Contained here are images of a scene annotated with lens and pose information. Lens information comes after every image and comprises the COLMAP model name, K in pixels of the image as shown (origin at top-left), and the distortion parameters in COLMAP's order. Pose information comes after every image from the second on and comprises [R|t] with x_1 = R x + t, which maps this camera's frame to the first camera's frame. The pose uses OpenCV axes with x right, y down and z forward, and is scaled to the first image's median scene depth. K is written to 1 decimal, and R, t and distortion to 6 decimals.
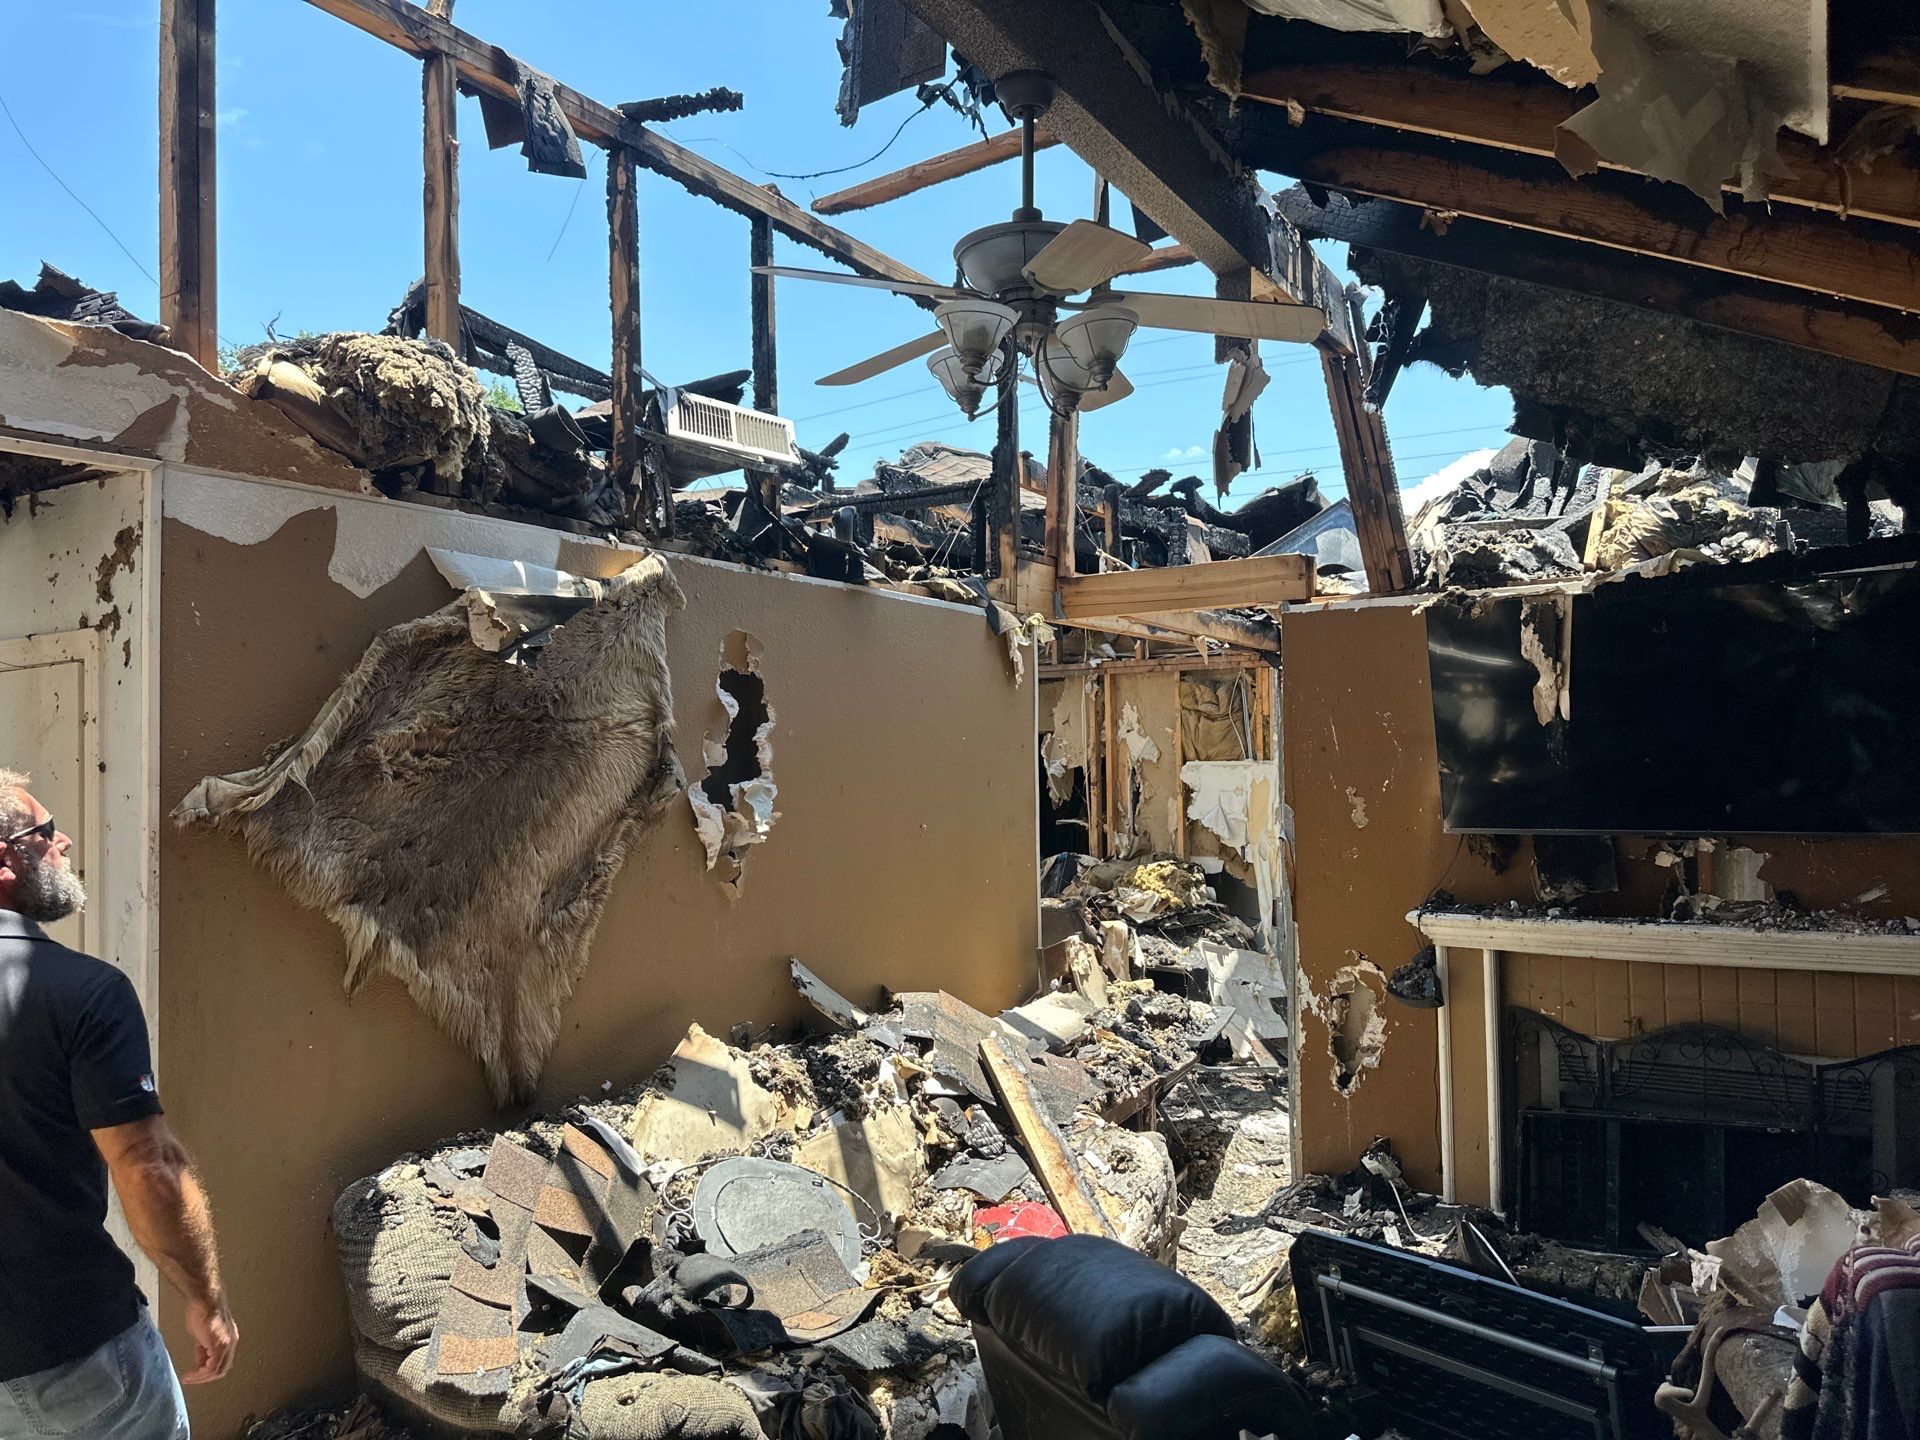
lens RADIAL K [[1379.2, 0, 955.2], [0, 1379.2, 697.0], [0, 0, 1]] dist [0.062919, -0.088336]
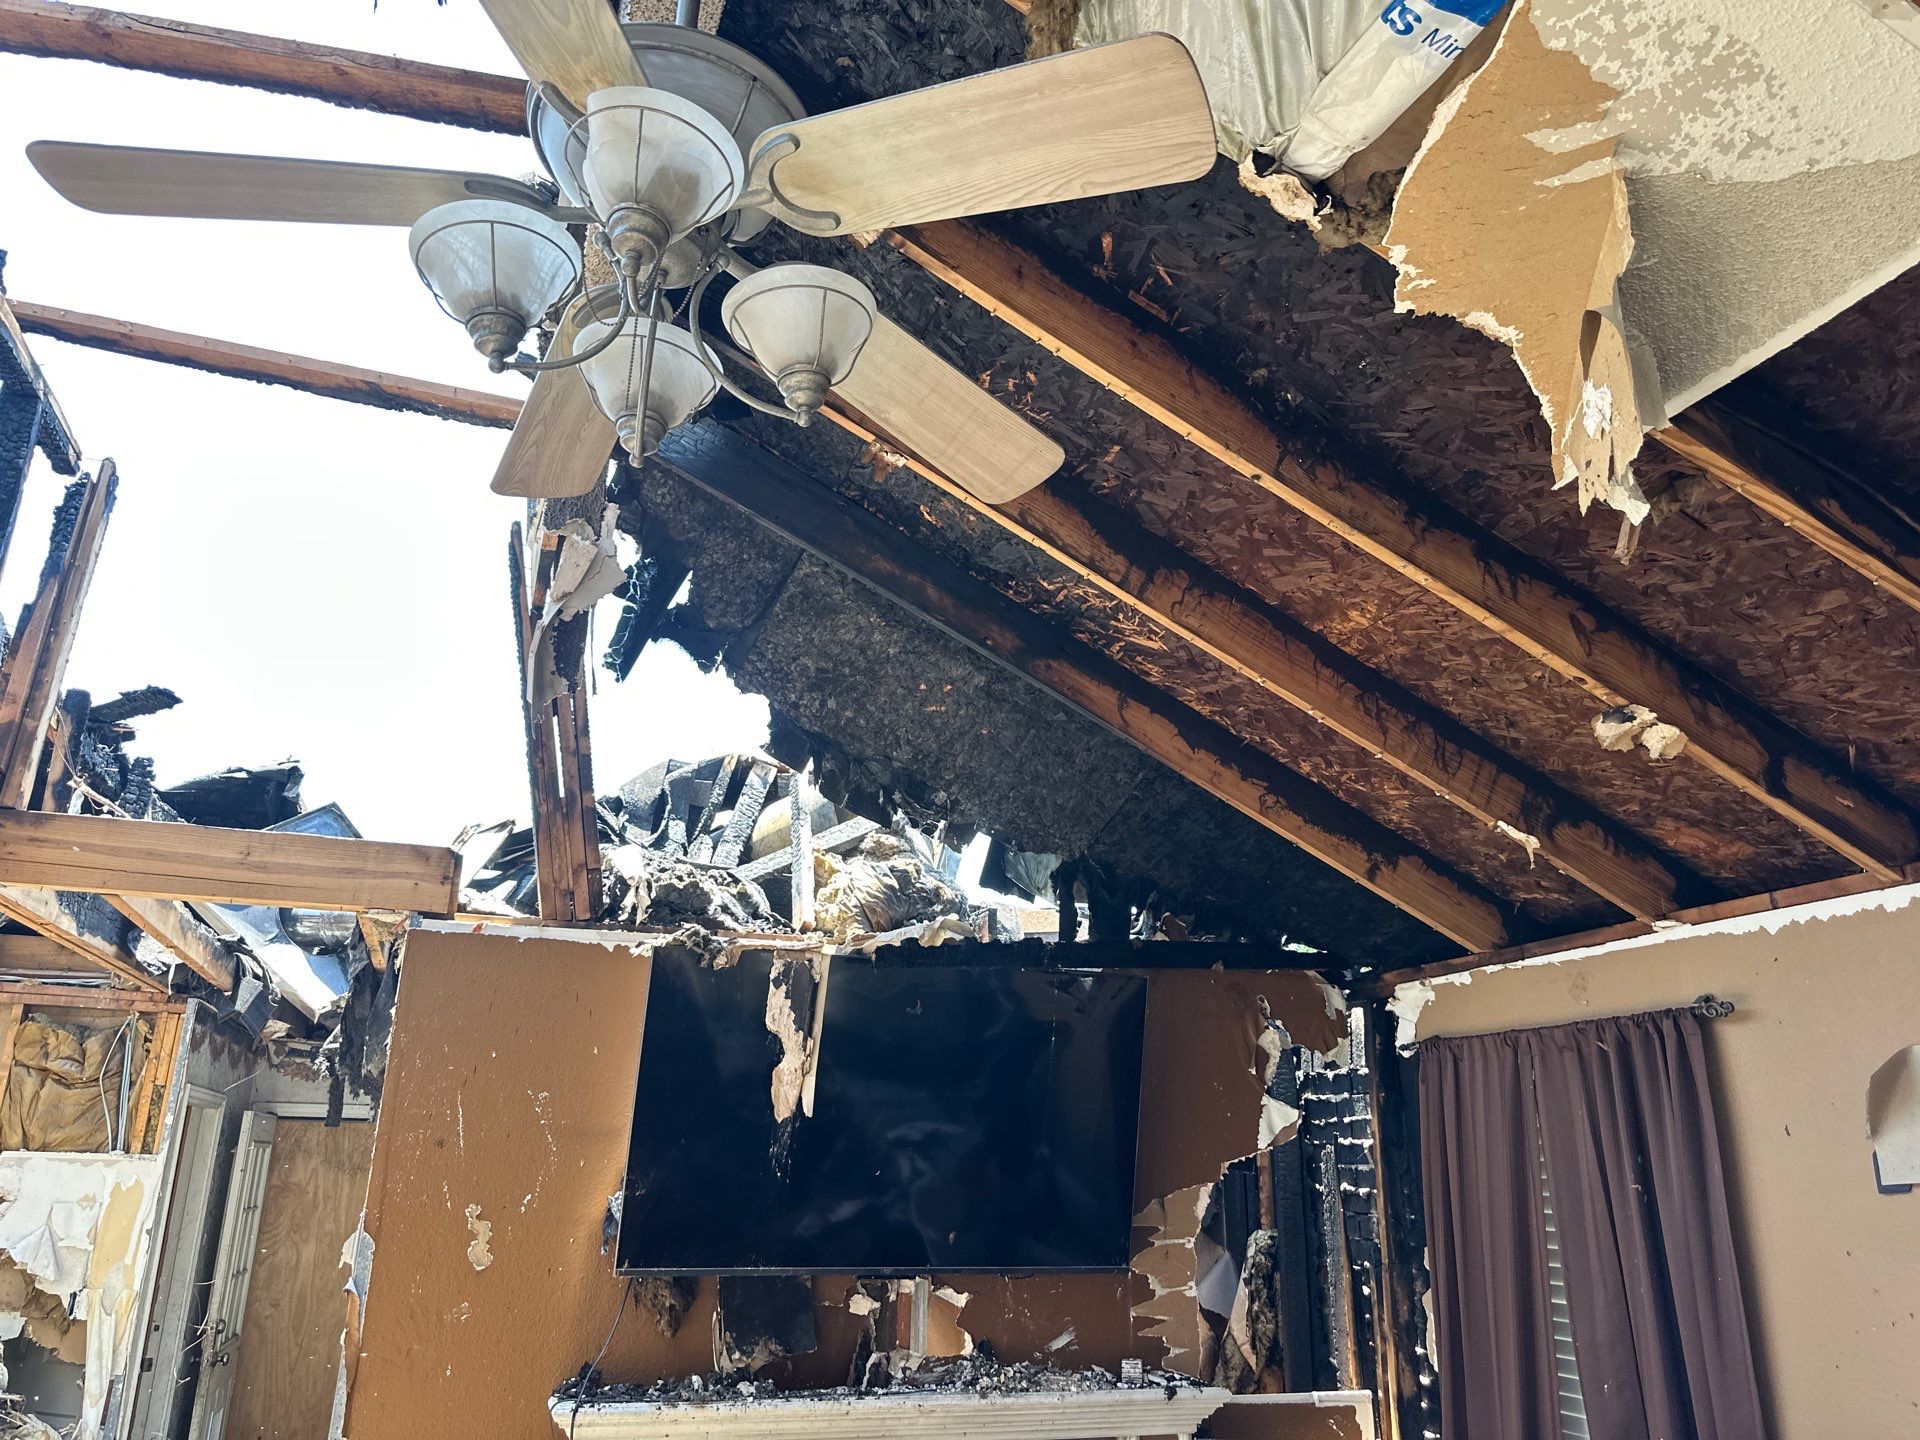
lens RADIAL K [[1331.3, 0, 963.2], [0, 1331.3, 682.5], [0, 0, 1]] dist [0.054581, -0.061767]
pose [[0.615759, 0.291161, 0.732166, -0.123839], [-0.065559, 0.944931, -0.320635, 0.020360], [-0.785203, 0.149434, 0.600938, 0.404478]]
